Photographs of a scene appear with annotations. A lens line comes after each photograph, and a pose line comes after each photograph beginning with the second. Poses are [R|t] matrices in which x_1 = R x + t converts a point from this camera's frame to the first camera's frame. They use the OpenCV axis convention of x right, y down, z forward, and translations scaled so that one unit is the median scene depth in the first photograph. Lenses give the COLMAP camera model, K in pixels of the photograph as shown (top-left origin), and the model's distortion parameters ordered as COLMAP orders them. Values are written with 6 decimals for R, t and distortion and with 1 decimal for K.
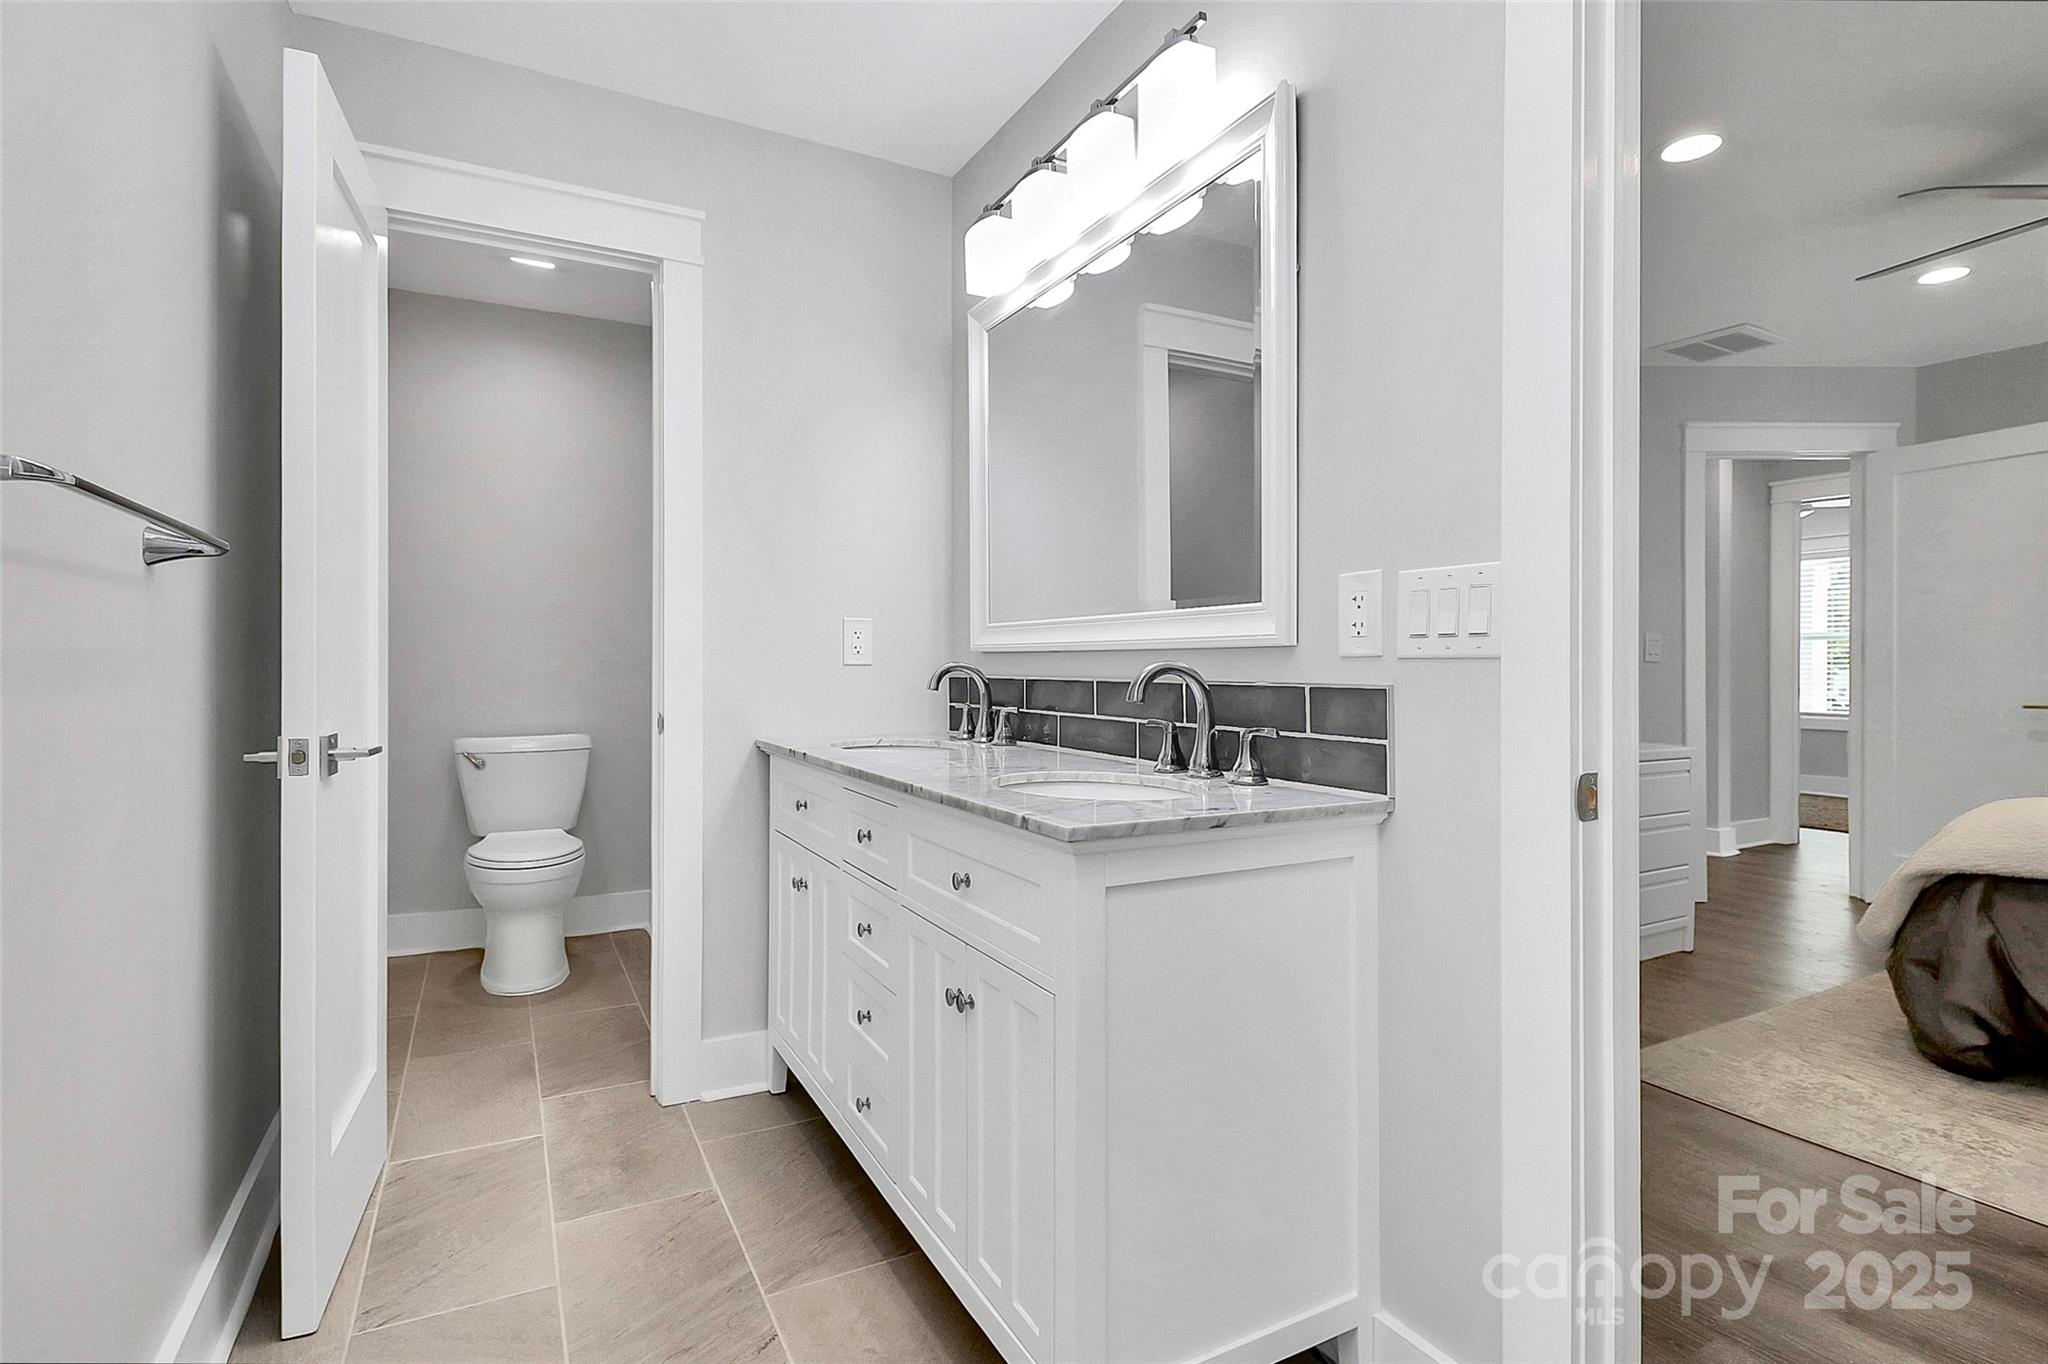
lens RADIAL K [[986.4, 0, 1046.1], [0, 986.4, 669.6], [0, 0, 1]] dist [0.012020, -0.017911]
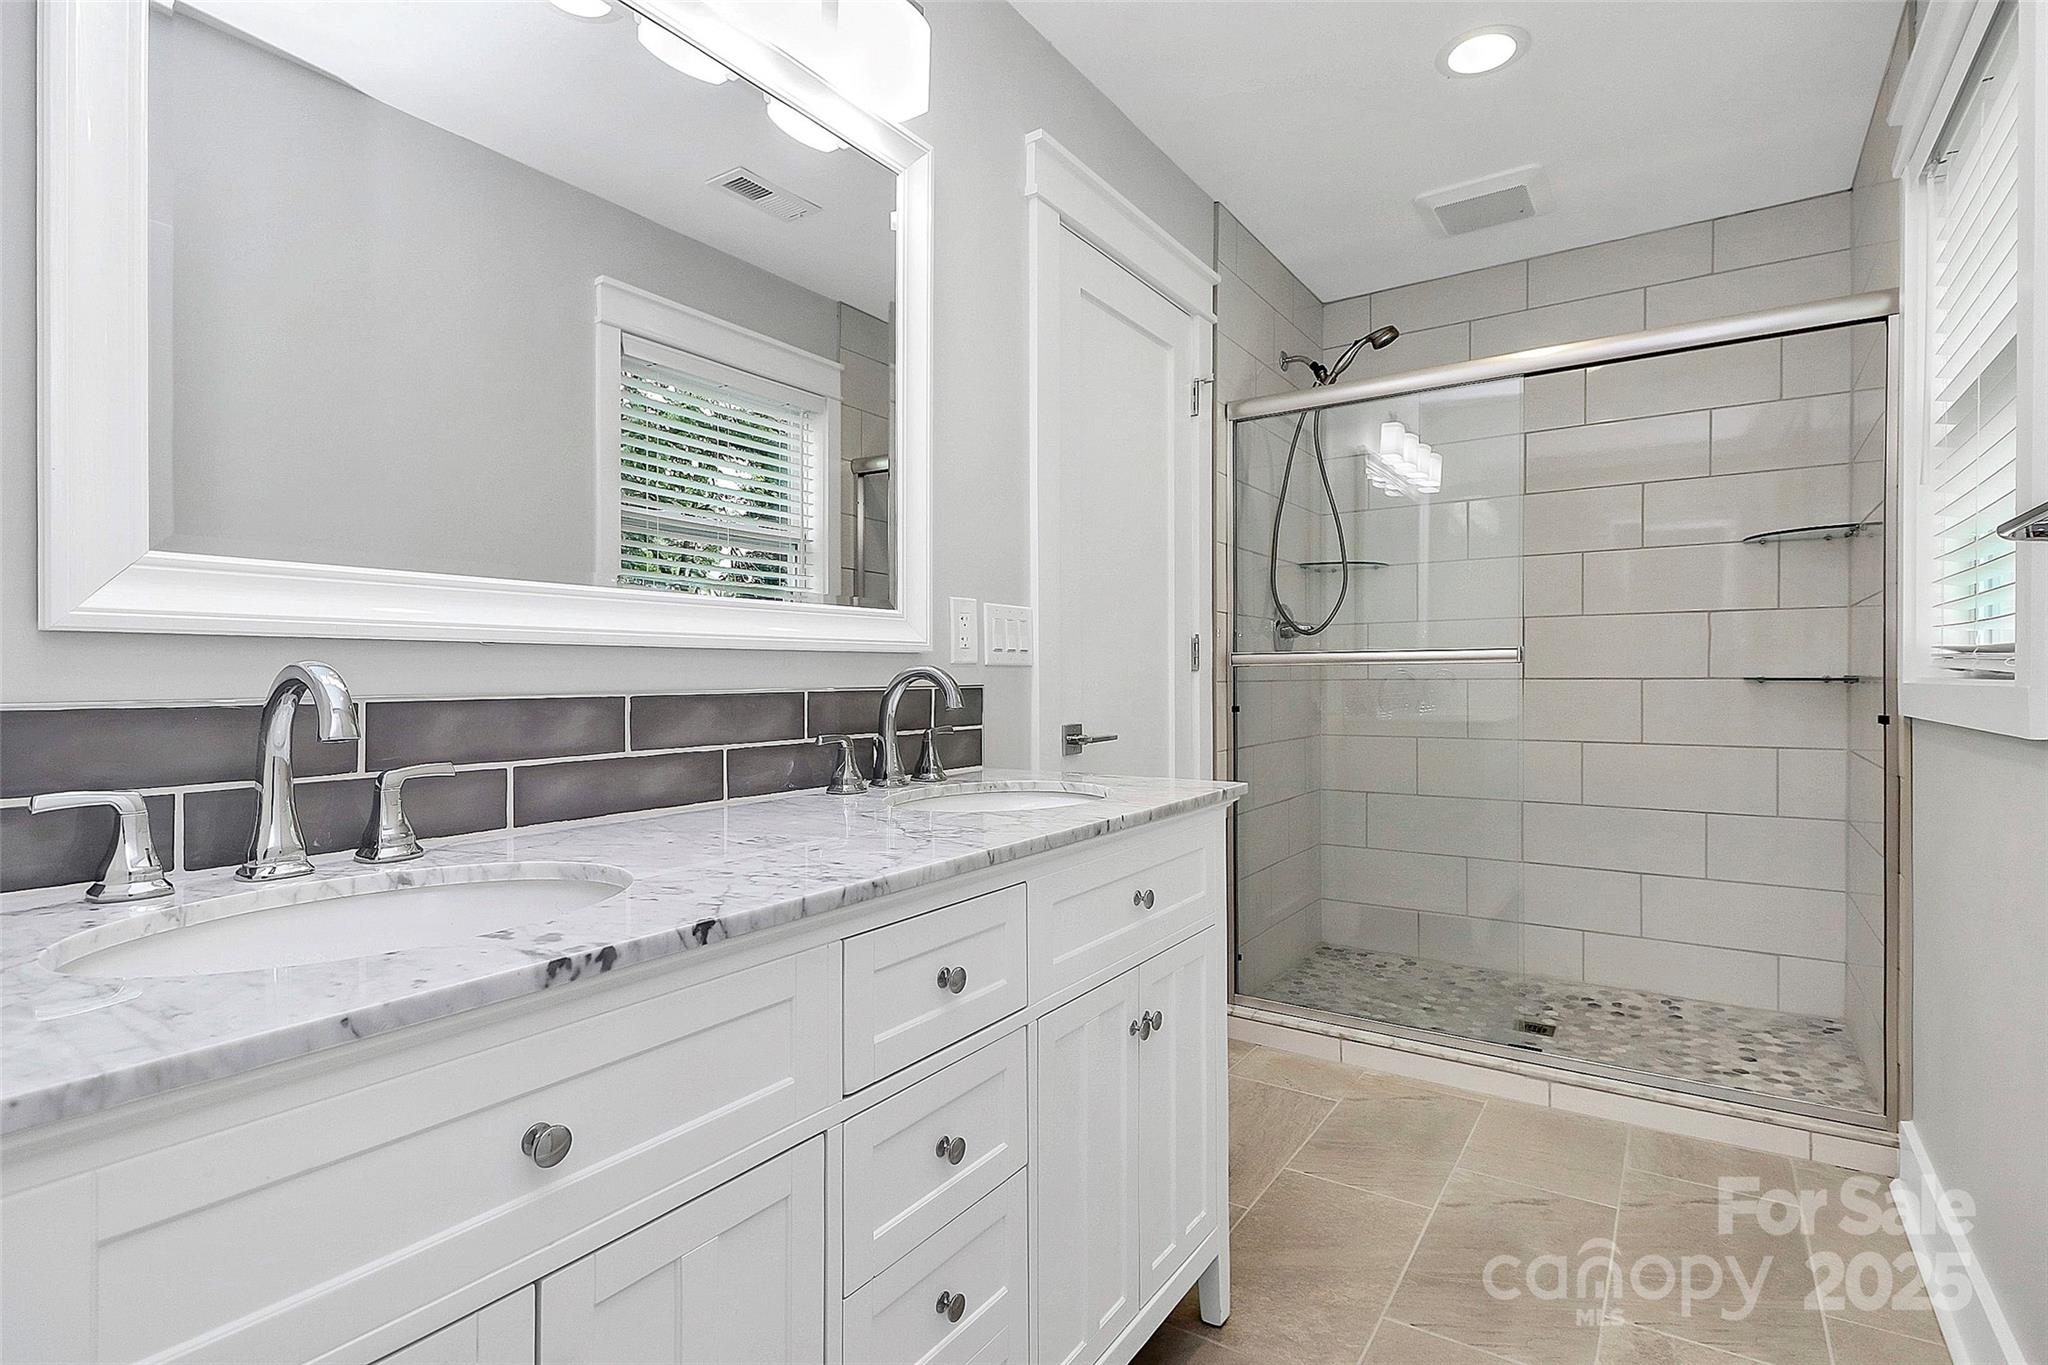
lens RADIAL K [[986.4, 0, 1046.1], [0, 986.4, 670.1], [0, 0, 1]] dist [0.012020, -0.017911]
pose [[-0.452676, -0.005220, 0.891660, -0.786708], [0.000223, 0.999982, 0.005967, -0.011225], [-0.891675, 0.002900, -0.452667, 1.323633]]
